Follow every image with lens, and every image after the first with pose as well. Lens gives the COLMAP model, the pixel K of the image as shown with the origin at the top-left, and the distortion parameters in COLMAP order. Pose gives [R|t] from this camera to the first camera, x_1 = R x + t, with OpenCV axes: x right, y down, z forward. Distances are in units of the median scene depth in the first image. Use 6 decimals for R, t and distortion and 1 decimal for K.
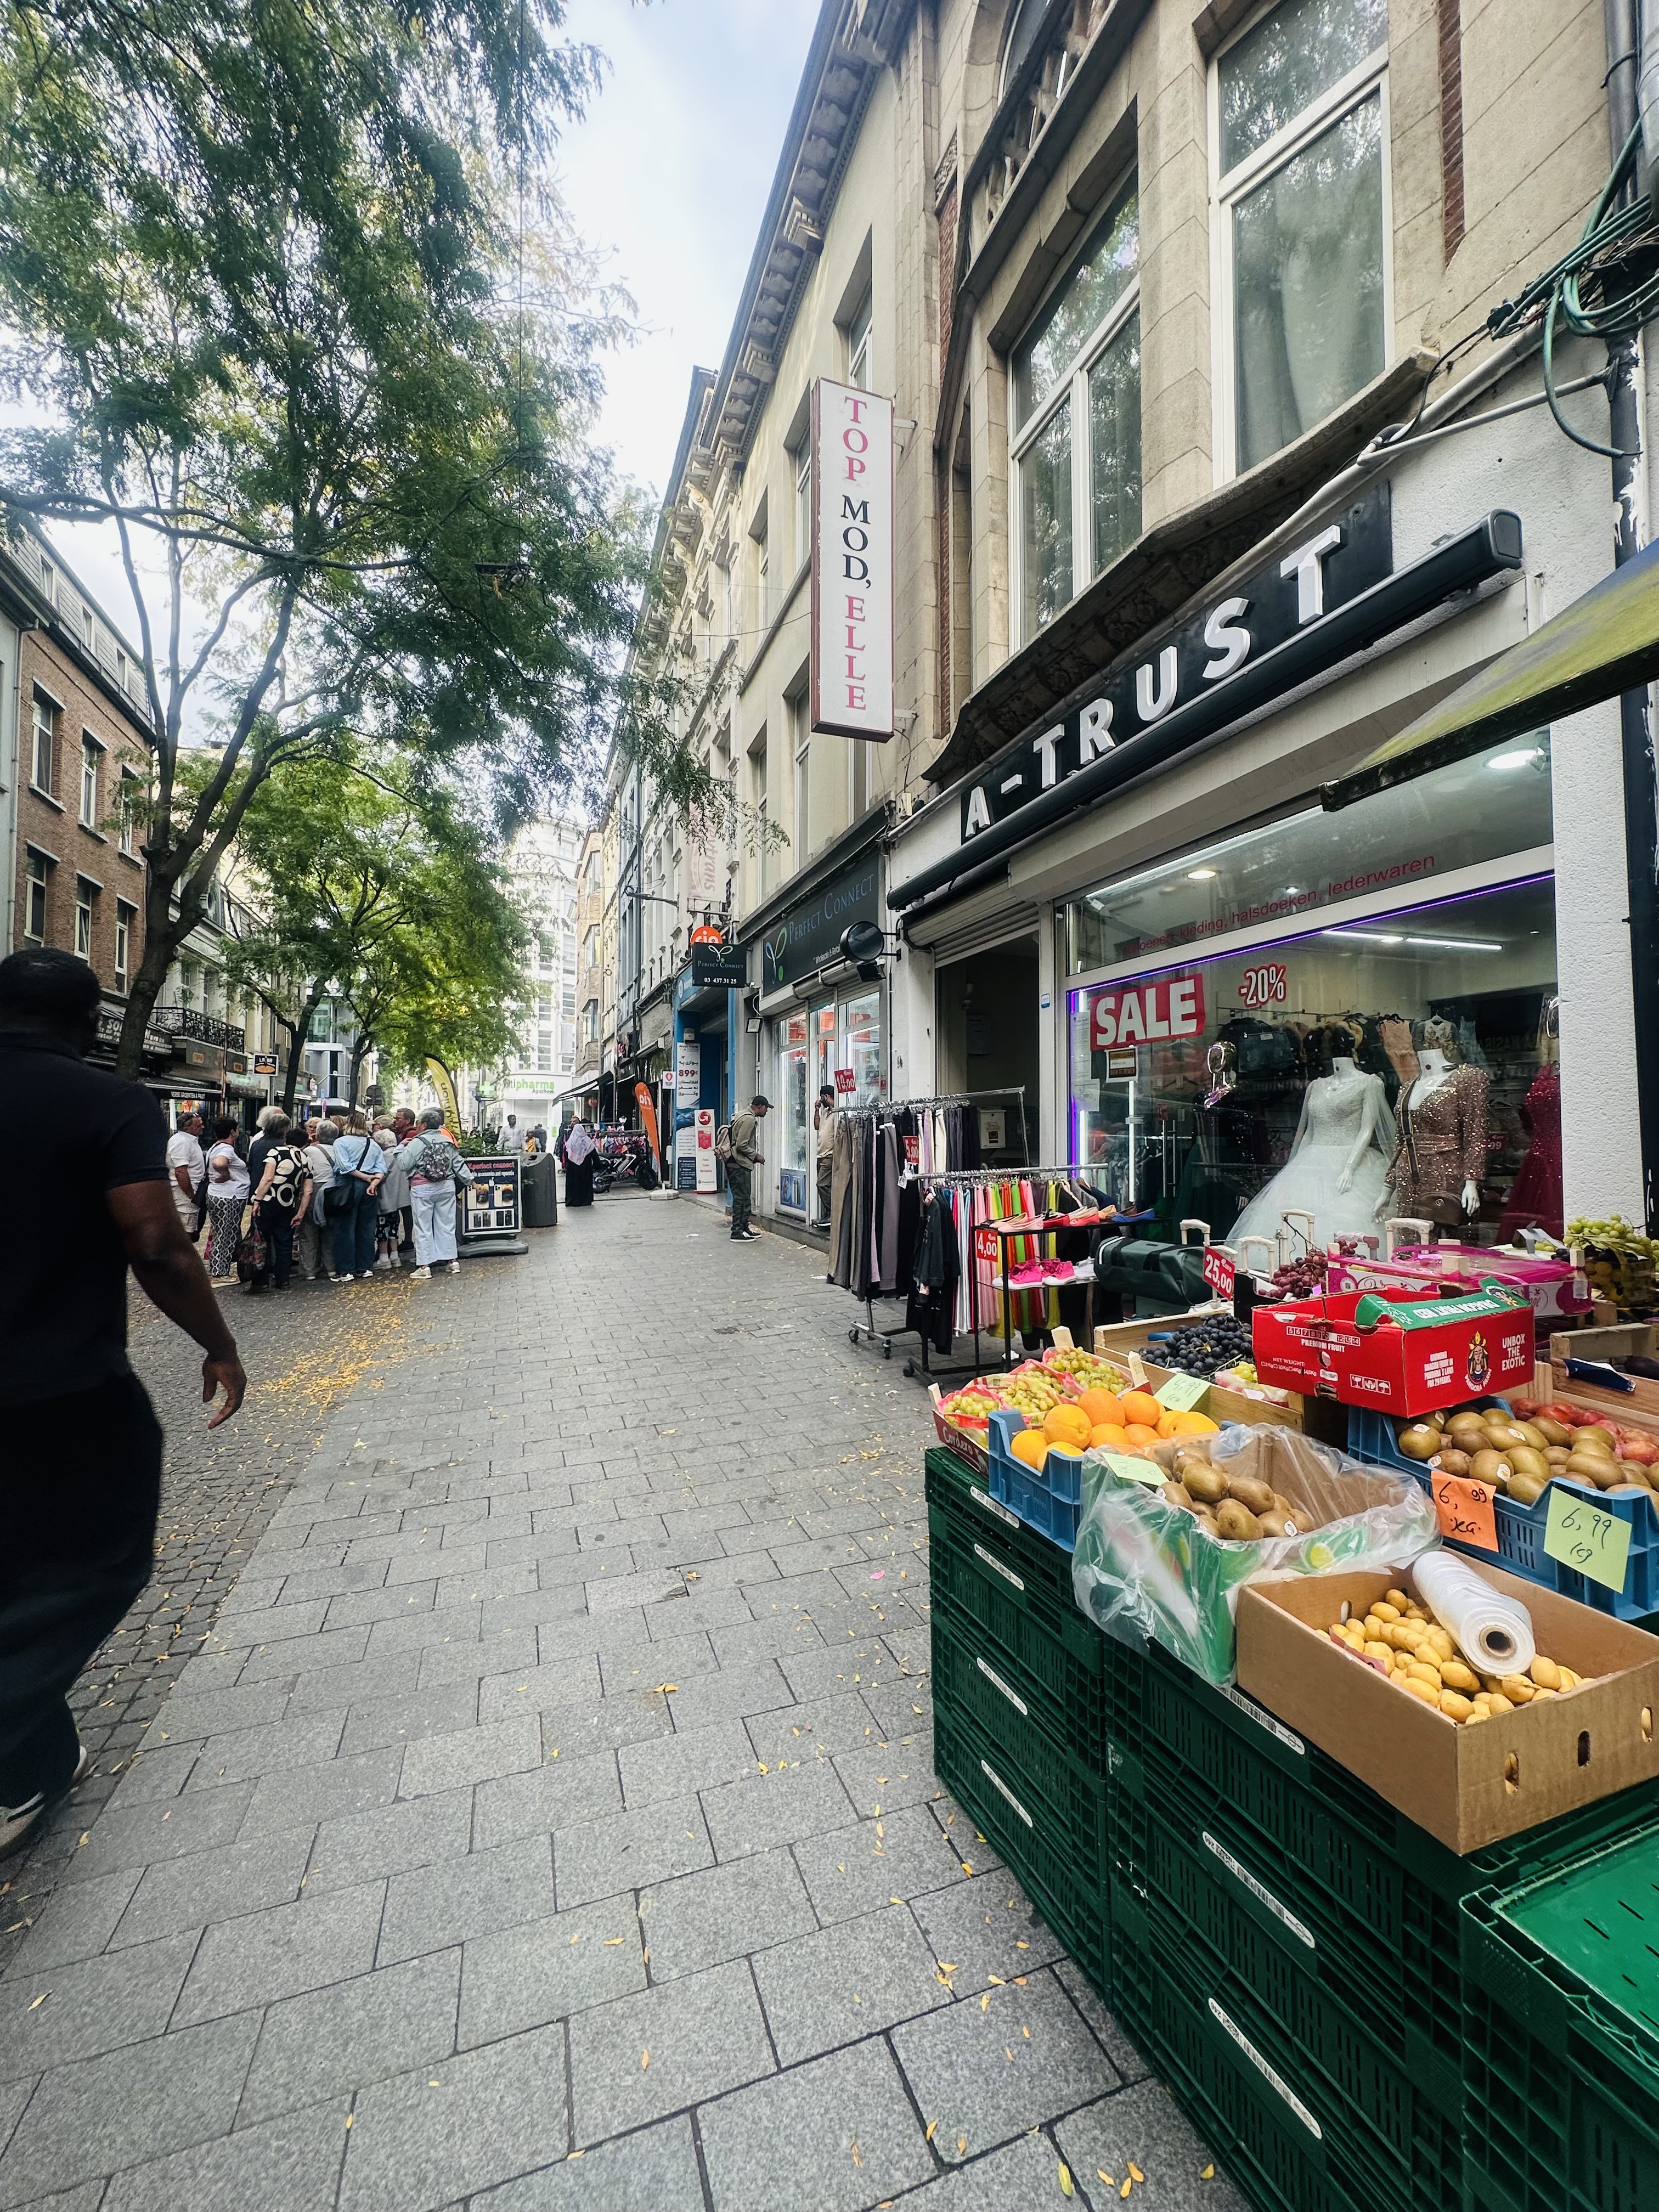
lens RADIAL K [[882.1, 0, 829.5], [0, 882.1, 1106.0], [0, 0, 1]] dist [-0.002025, 0.000523]
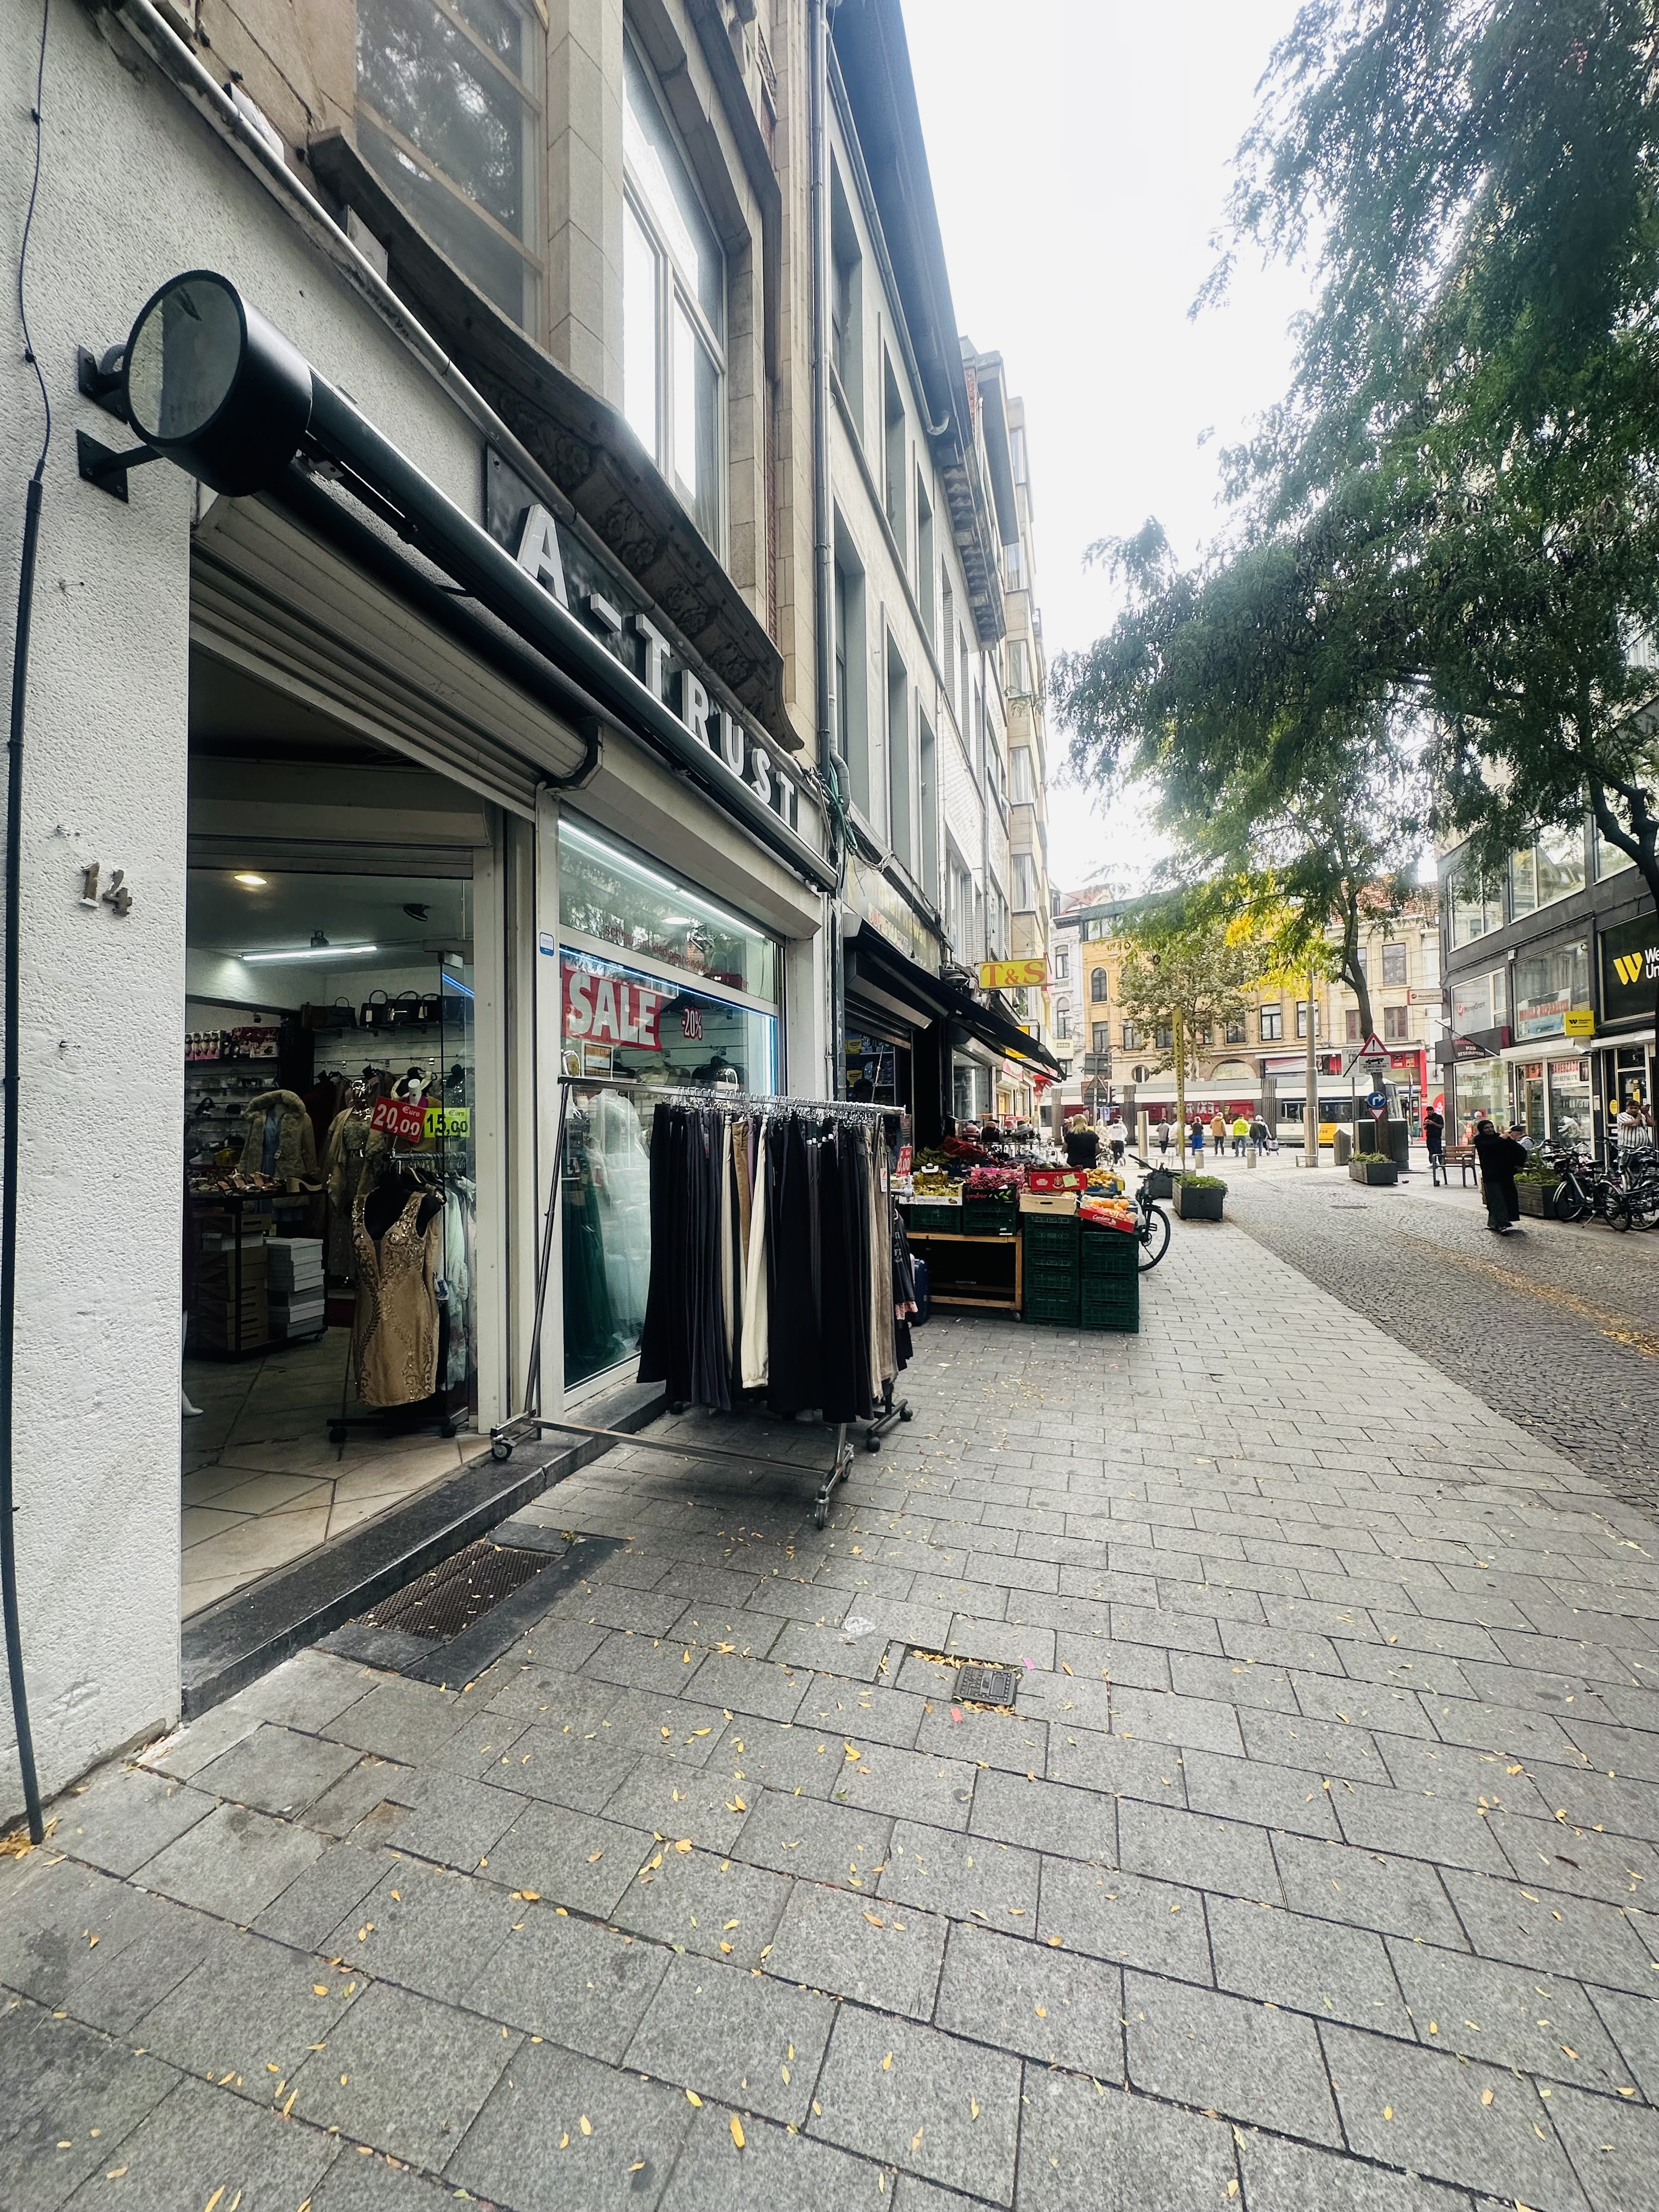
lens RADIAL K [[882.1, 0, 829.5], [0, 882.1, 1106.0], [0, 0, 1]] dist [-0.002025, 0.000523]
pose [[-0.798672, 0.025384, 0.601231, -0.364542], [-0.003888, 0.998871, -0.047338, 0.033615], [-0.601754, -0.040145, -0.797672, 1.669149]]
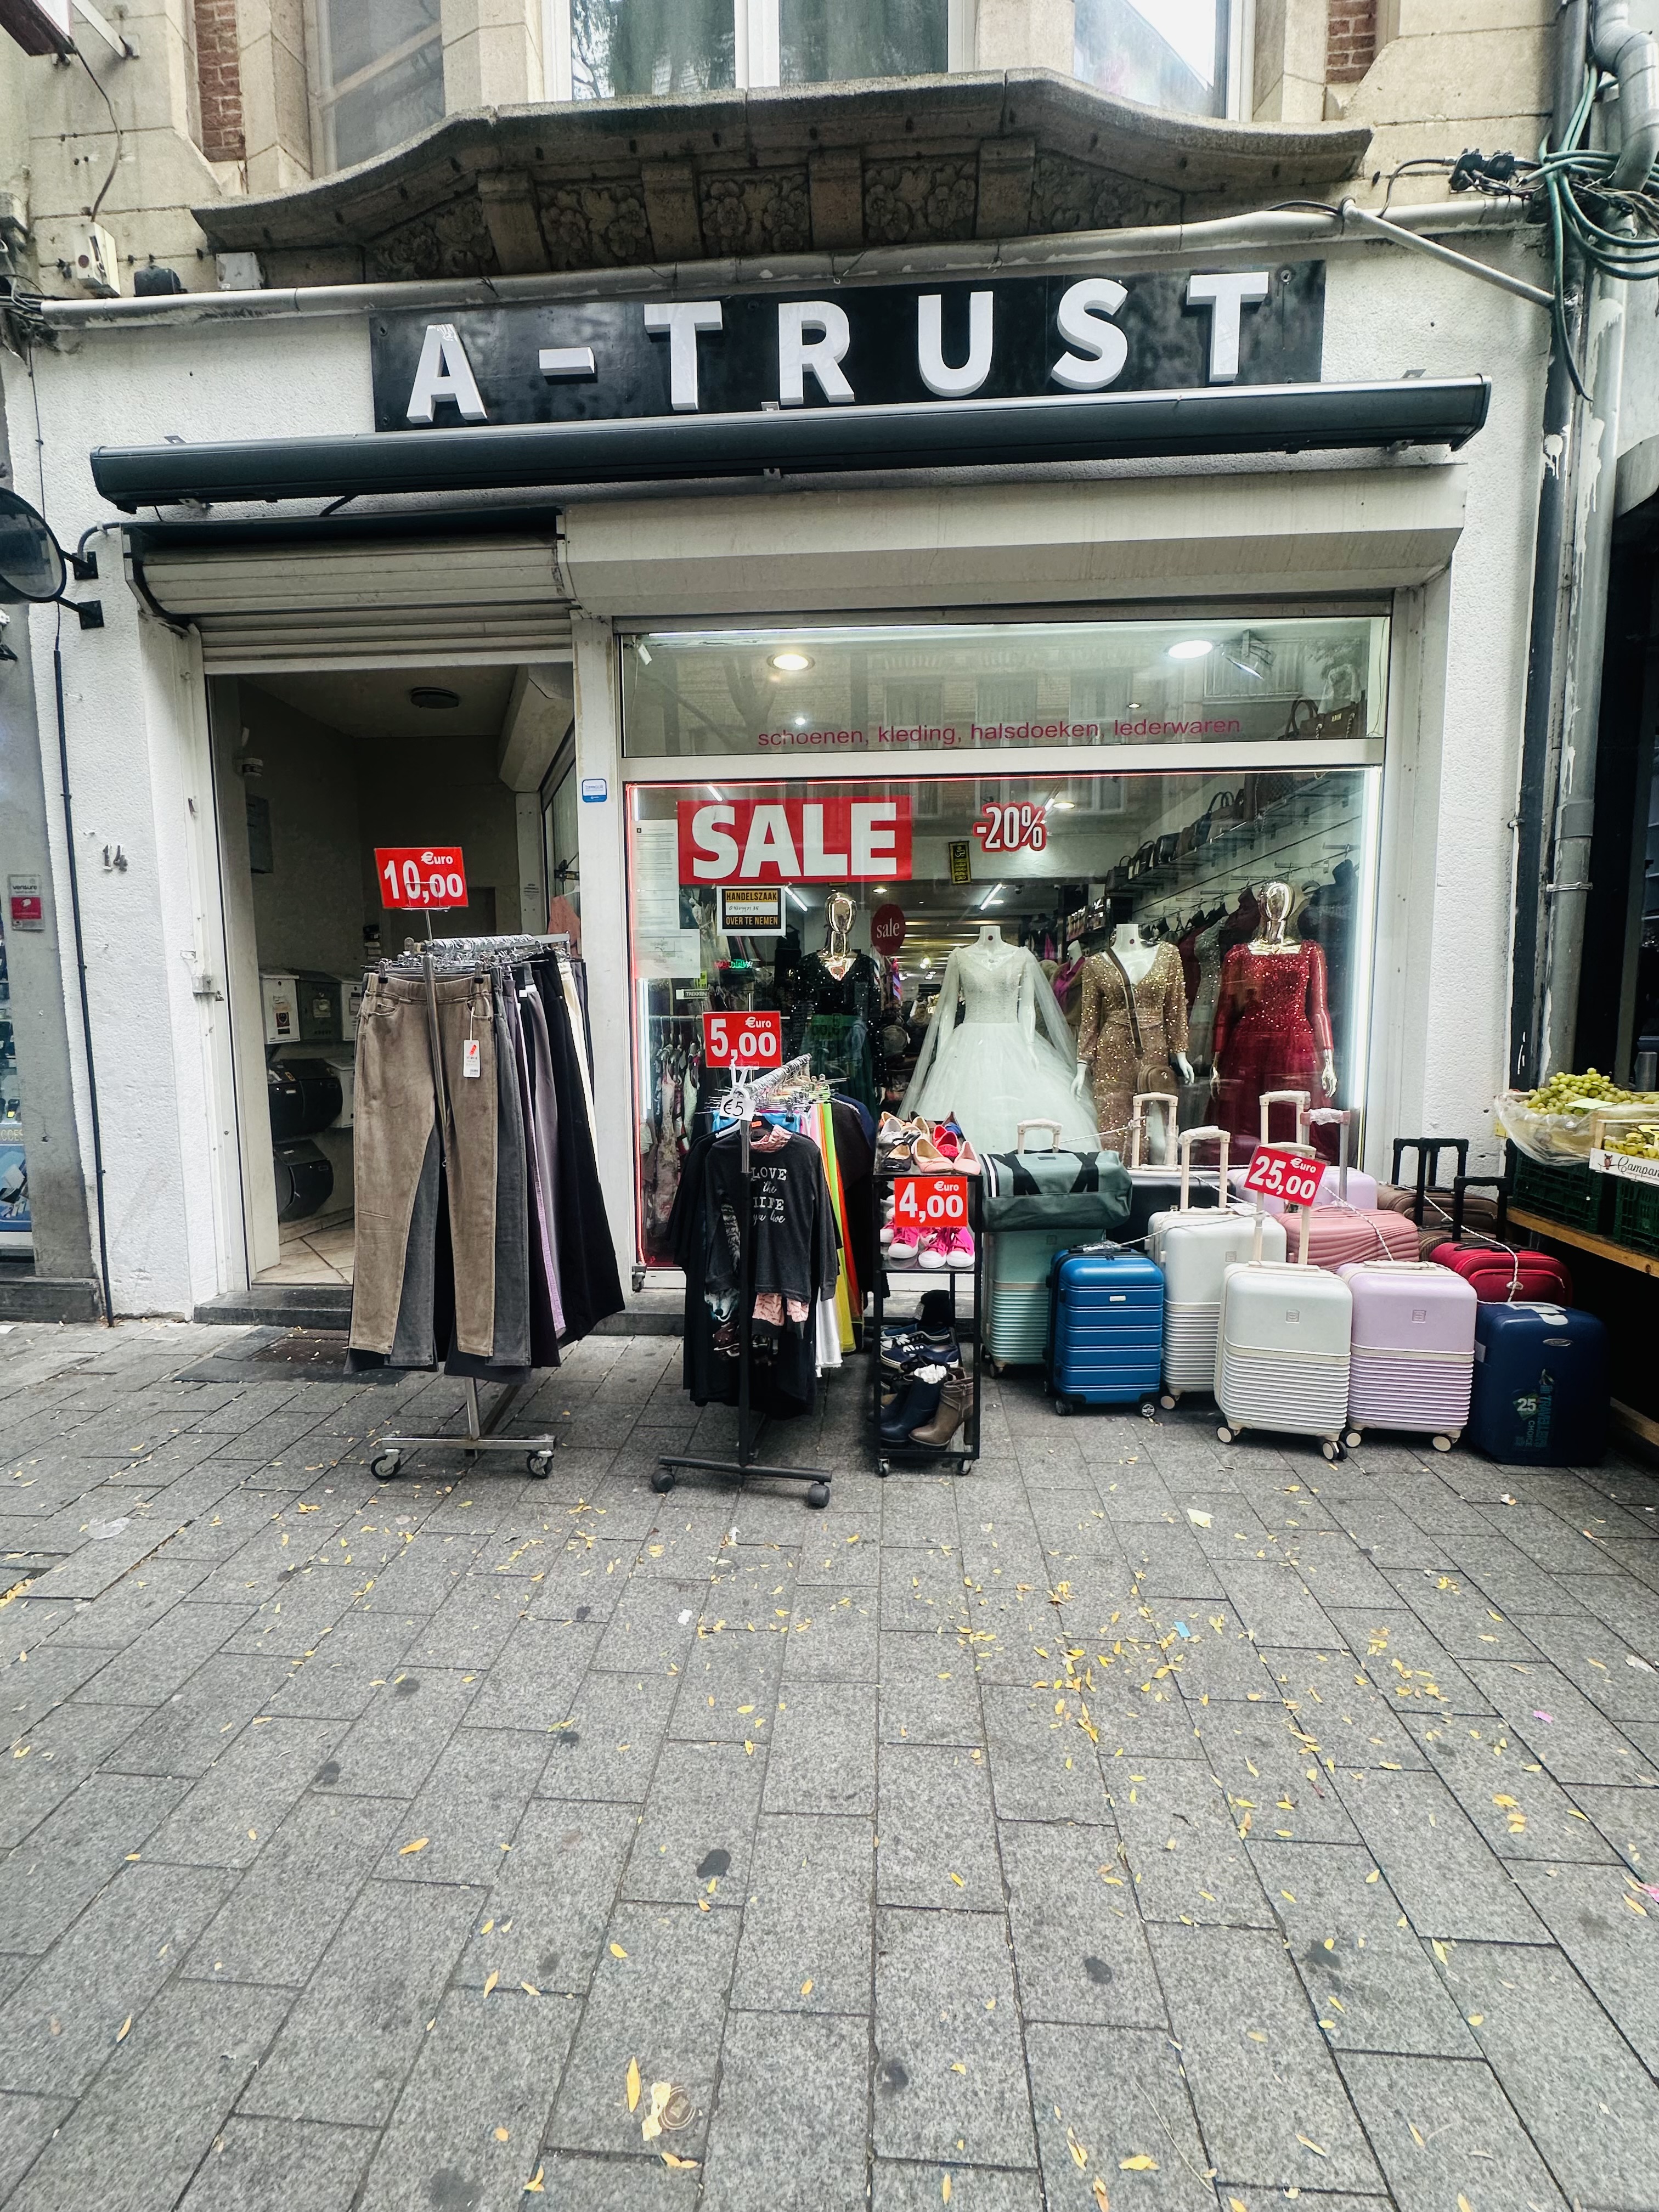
lens RADIAL K [[890.2, 0, 829.5], [0, 890.2, 1106.0], [0, 0, 1]] dist [-0.001709, -0.000047]
pose [[0.405335, -0.092274, 0.909499, -0.315476], [-0.019533, 0.993791, 0.109531, 0.030113], [-0.913959, -0.062162, 0.401016, 0.719961]]
